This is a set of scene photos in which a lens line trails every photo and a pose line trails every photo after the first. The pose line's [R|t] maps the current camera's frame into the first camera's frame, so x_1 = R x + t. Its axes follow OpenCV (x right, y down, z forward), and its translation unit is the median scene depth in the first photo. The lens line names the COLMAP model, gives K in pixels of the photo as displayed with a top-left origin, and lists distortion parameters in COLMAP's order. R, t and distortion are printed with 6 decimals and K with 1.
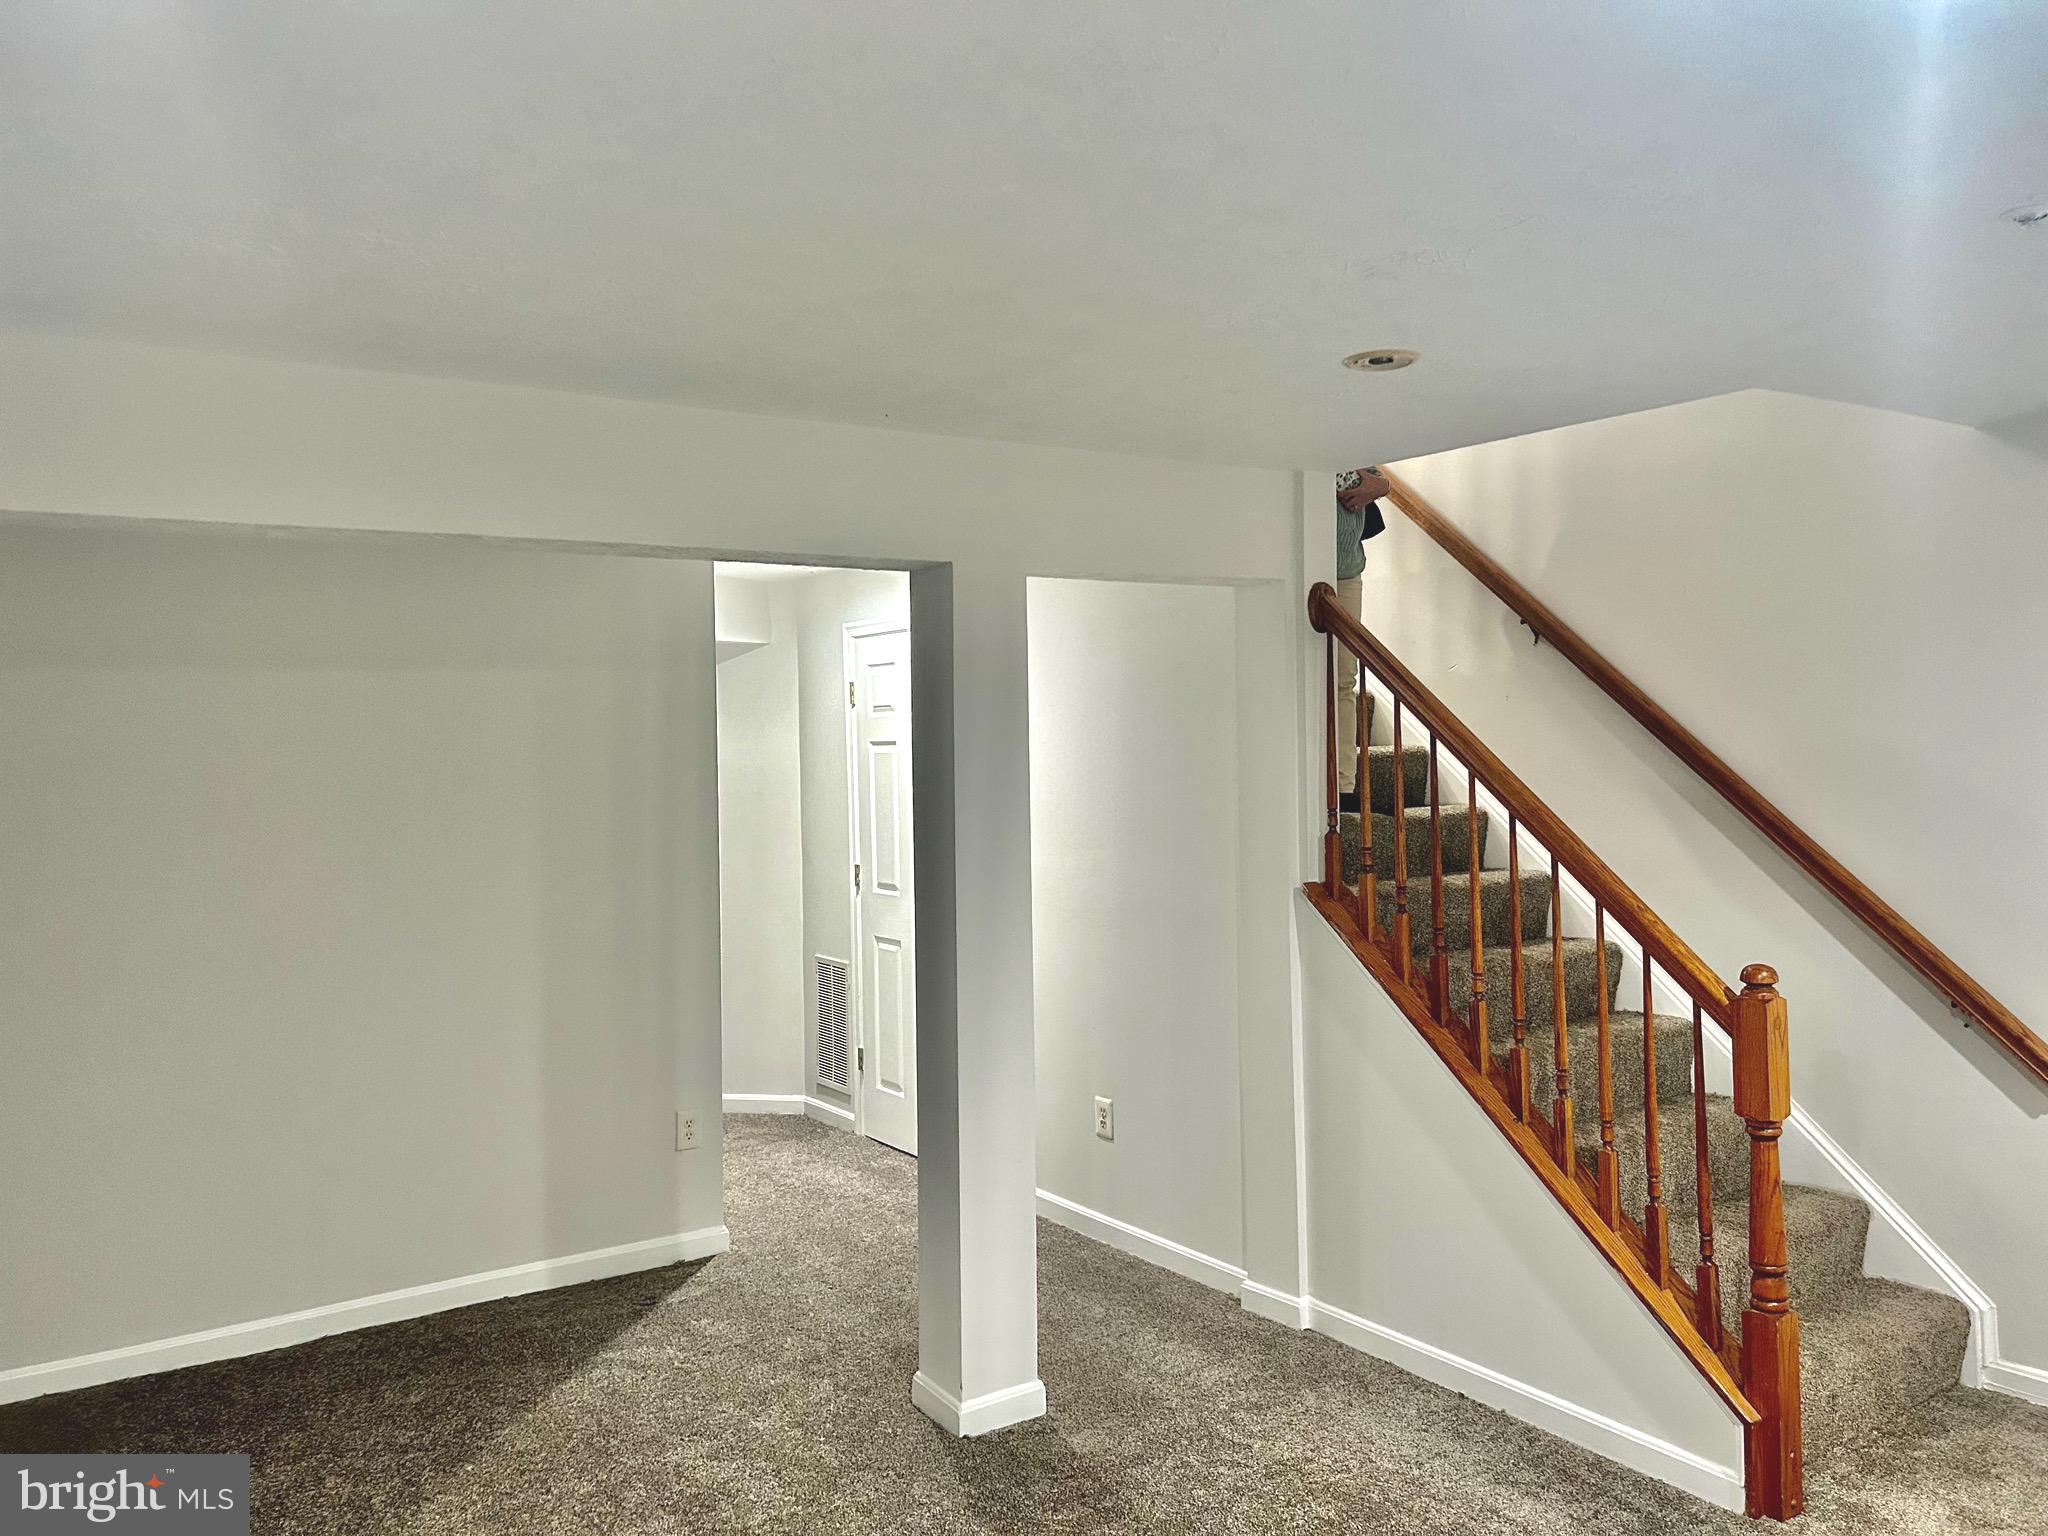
lens RADIAL K [[1546.5, 0, 1024.0], [0, 1546.5, 768.0], [0, 0, 1]] dist [0.059454, -0.067403]
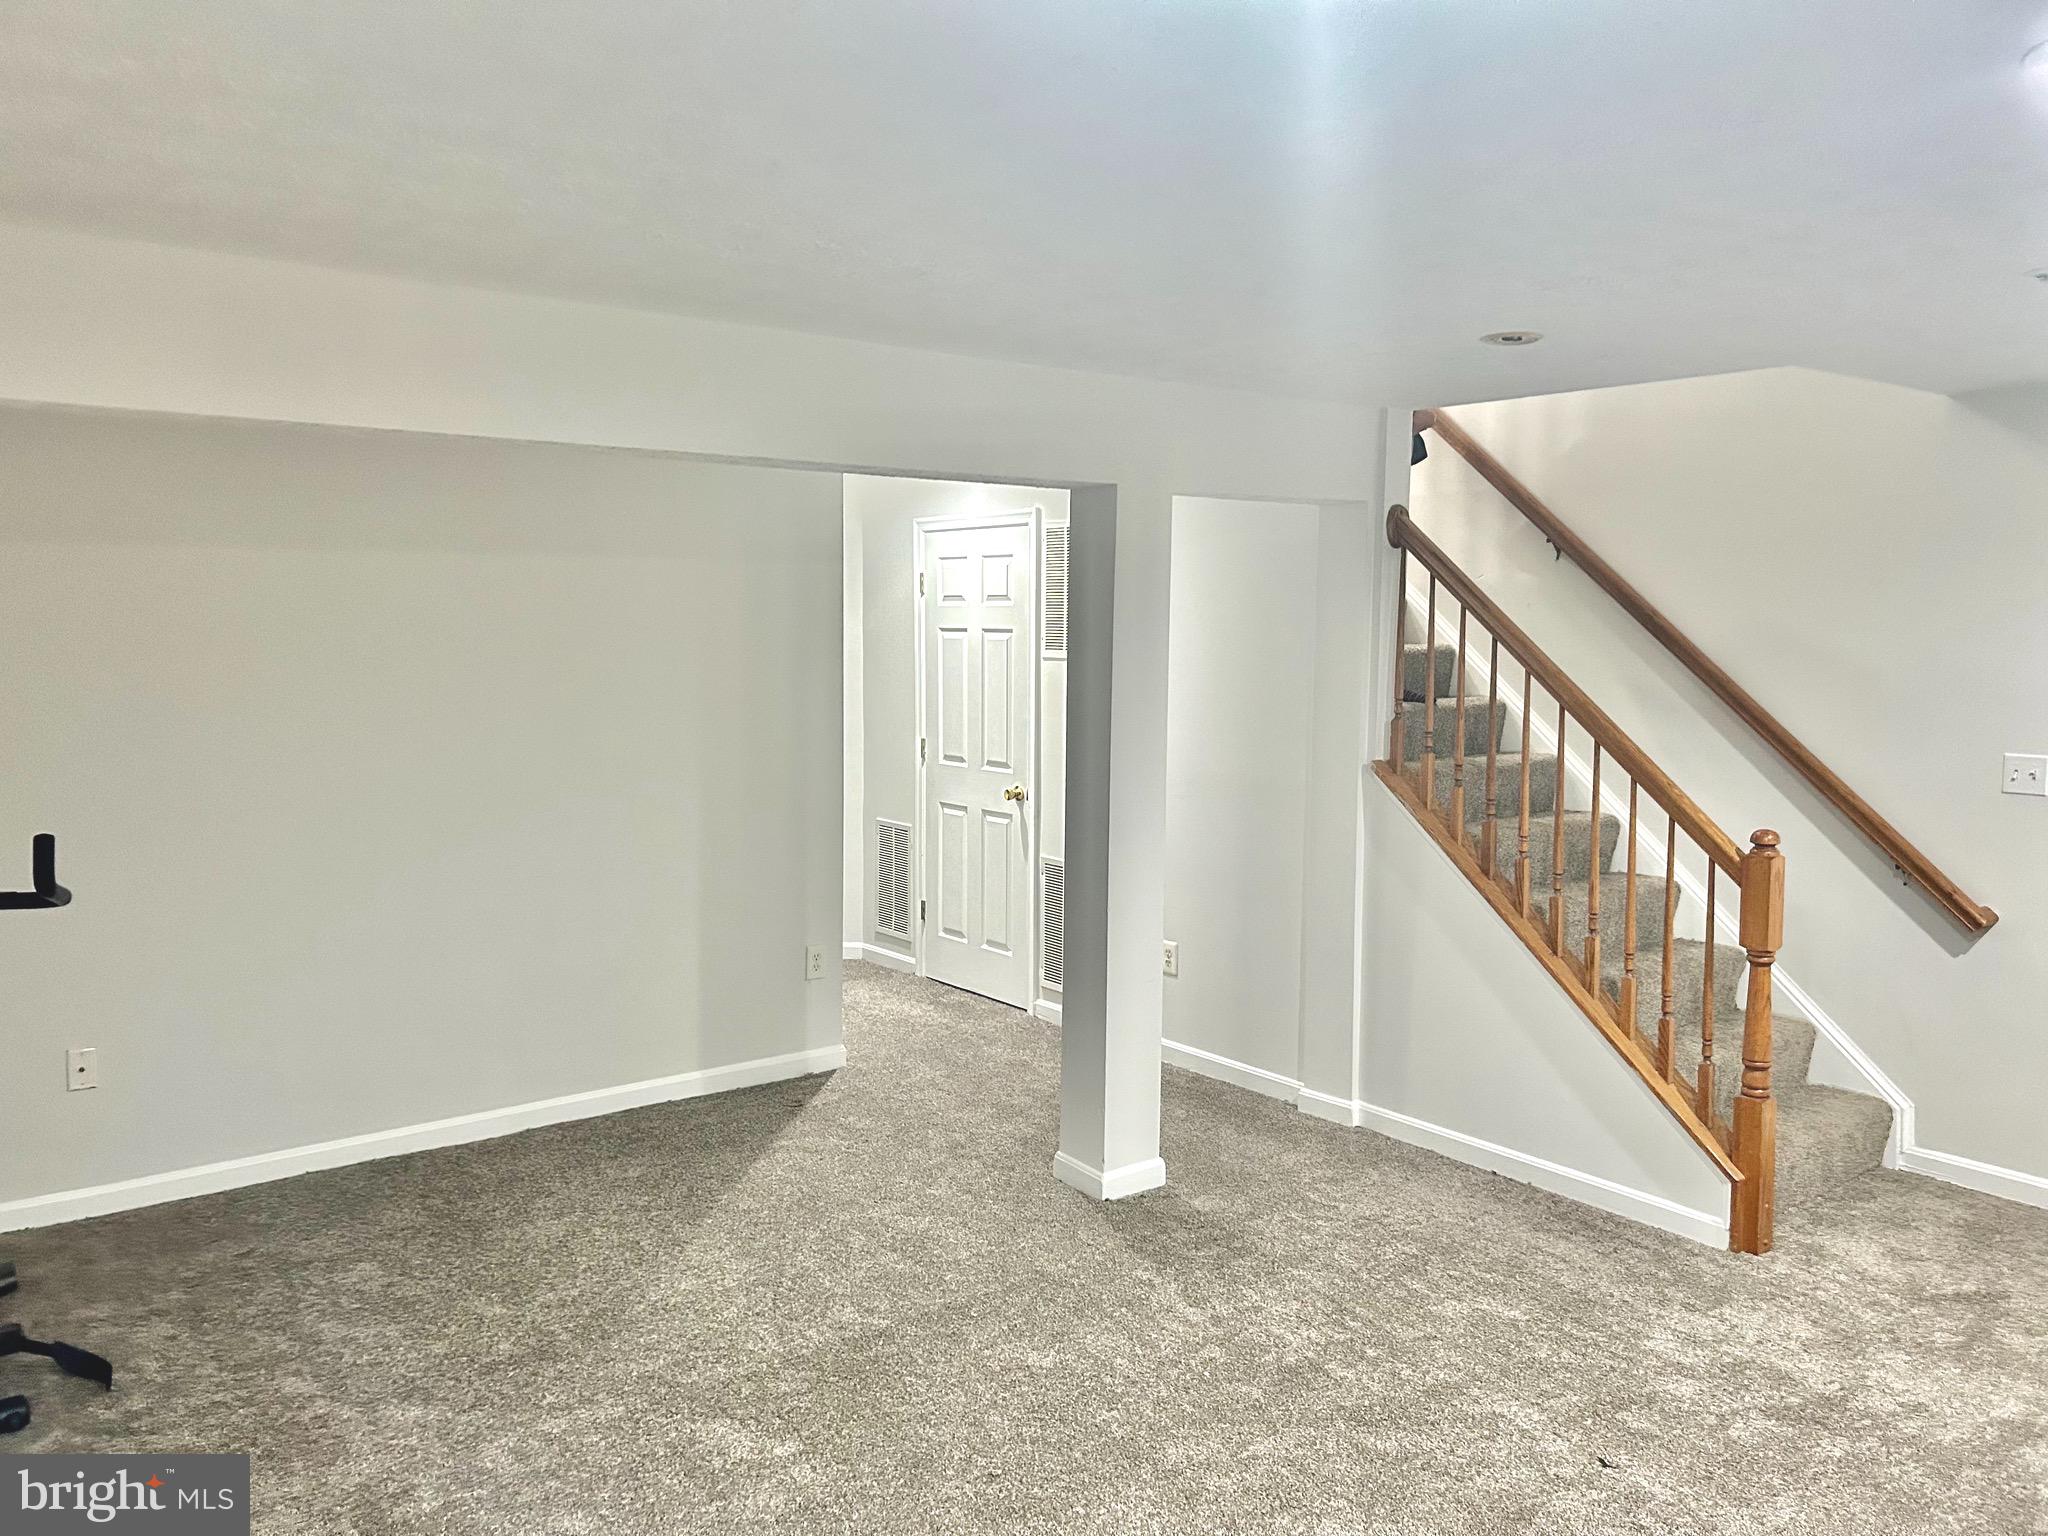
lens RADIAL K [[1546.5, 0, 1024.0], [0, 1546.5, 768.0], [0, 0, 1]] dist [0.059454, -0.067403]
pose [[0.997416, 0.020220, 0.068932, -0.177236], [-0.025592, 0.996627, 0.077968, -0.006147], [-0.067123, -0.079531, 0.994570, -0.175270]]
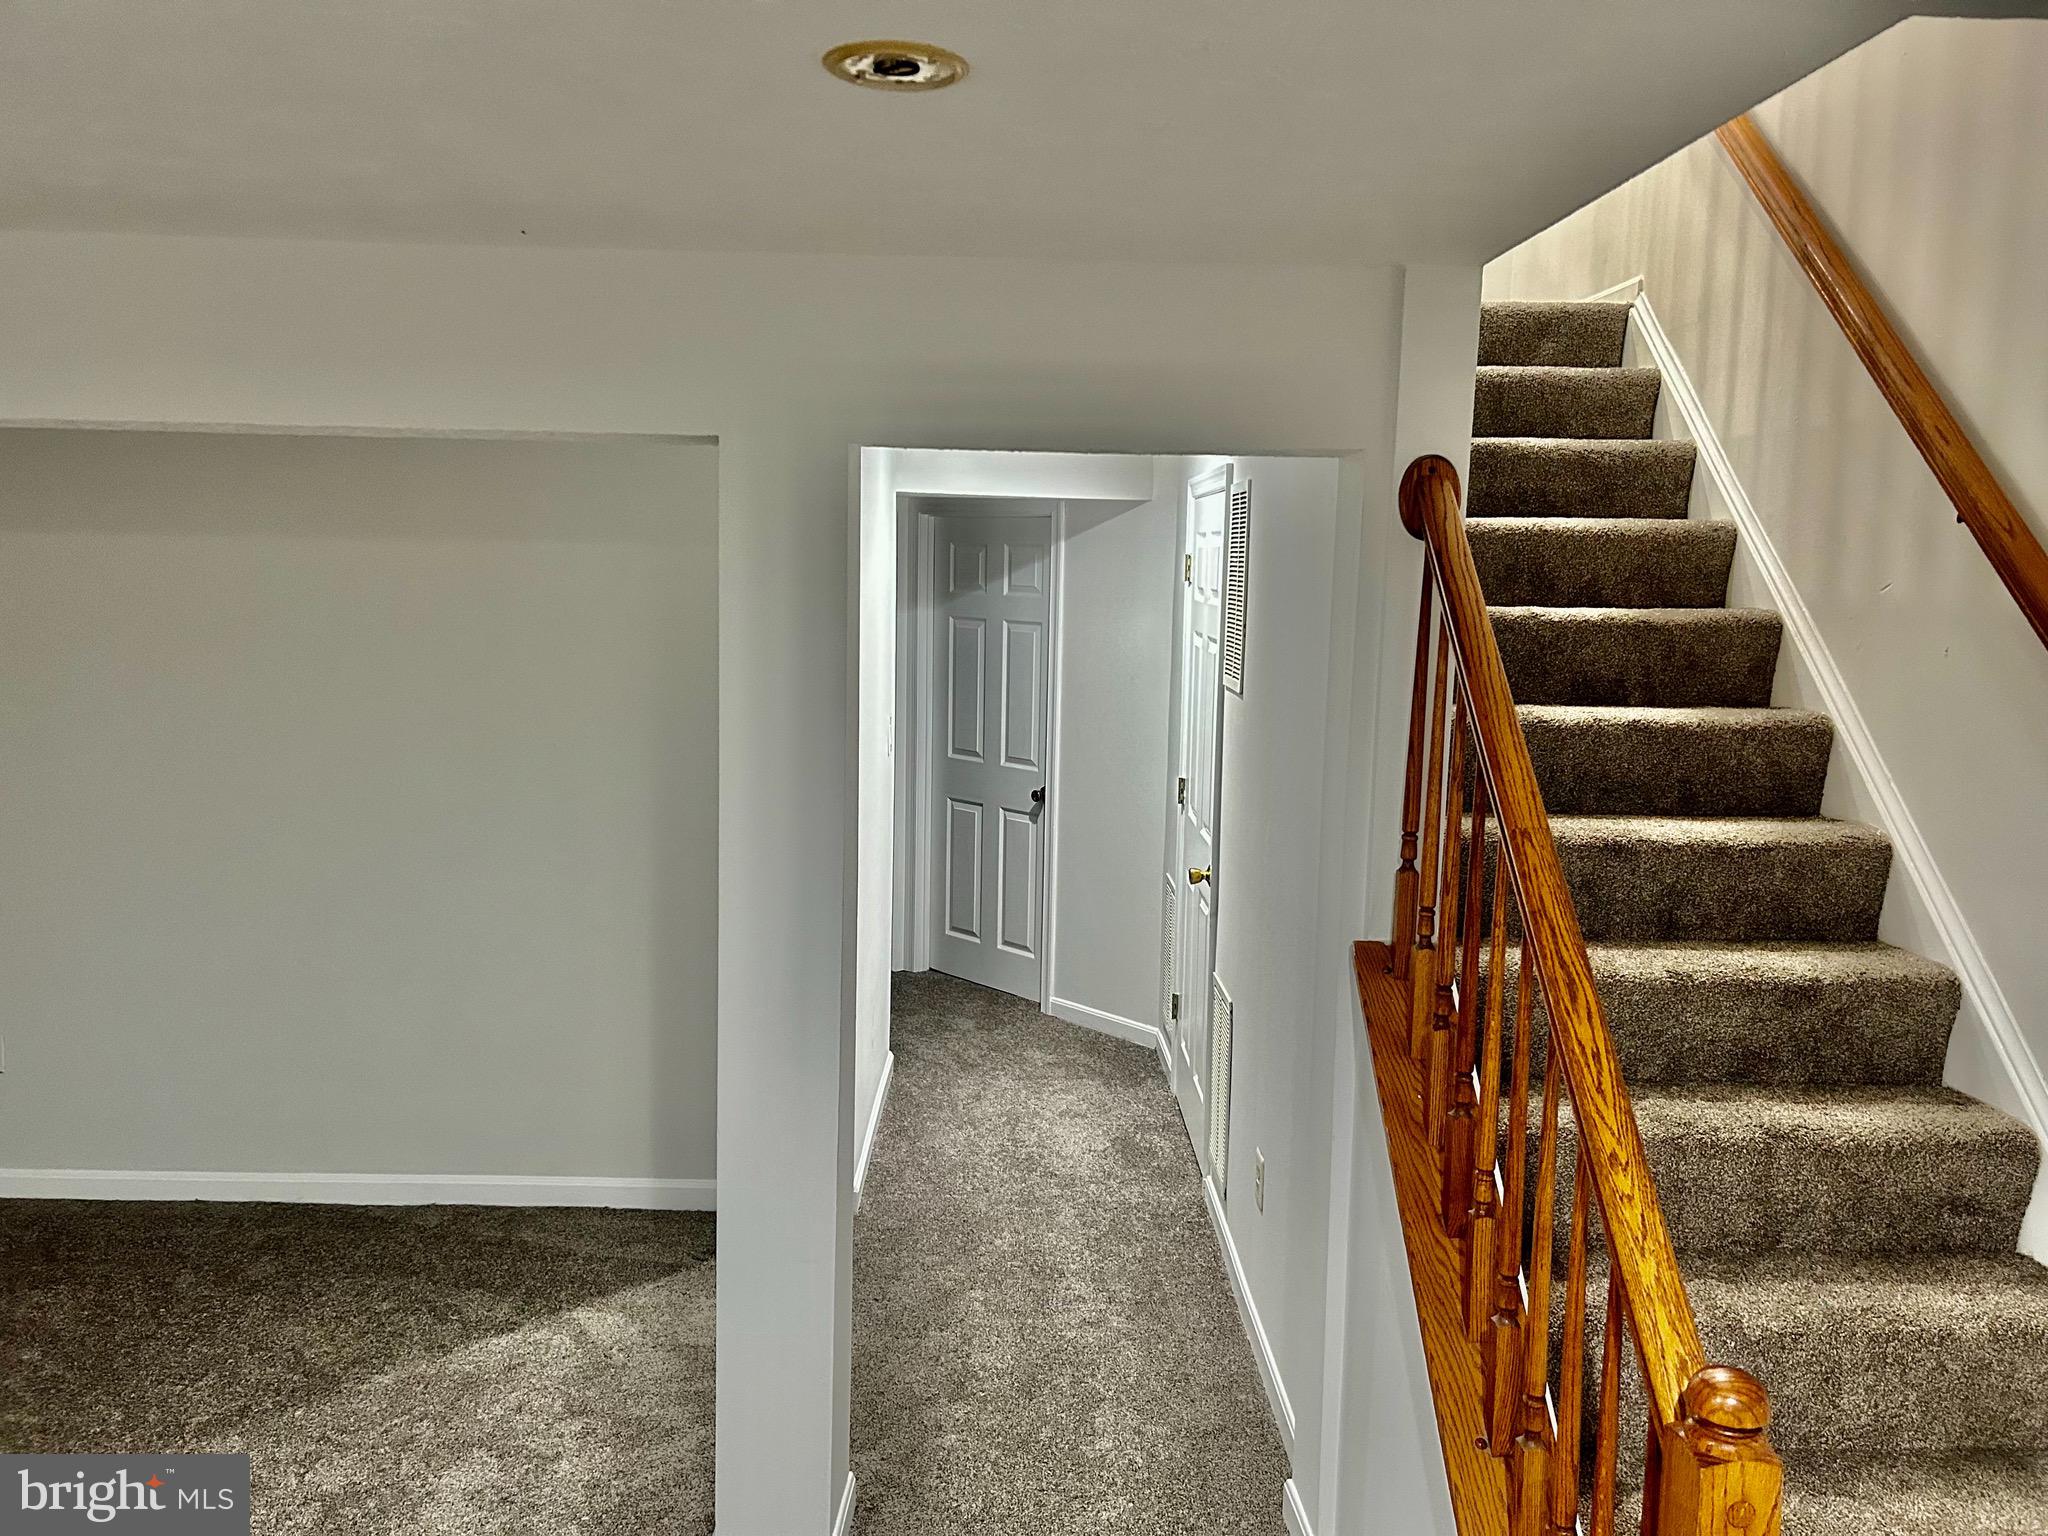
lens RADIAL K [[1540.4, 0, 1016.2], [0, 1540.4, 758.0], [0, 0, 1]] dist [0.064419, -0.081040]
pose [[0.831034, 0.109378, -0.545362, 0.422898], [-0.047656, 0.990871, 0.126110, -0.075442], [0.554177, -0.078812, 0.828660, 0.432055]]
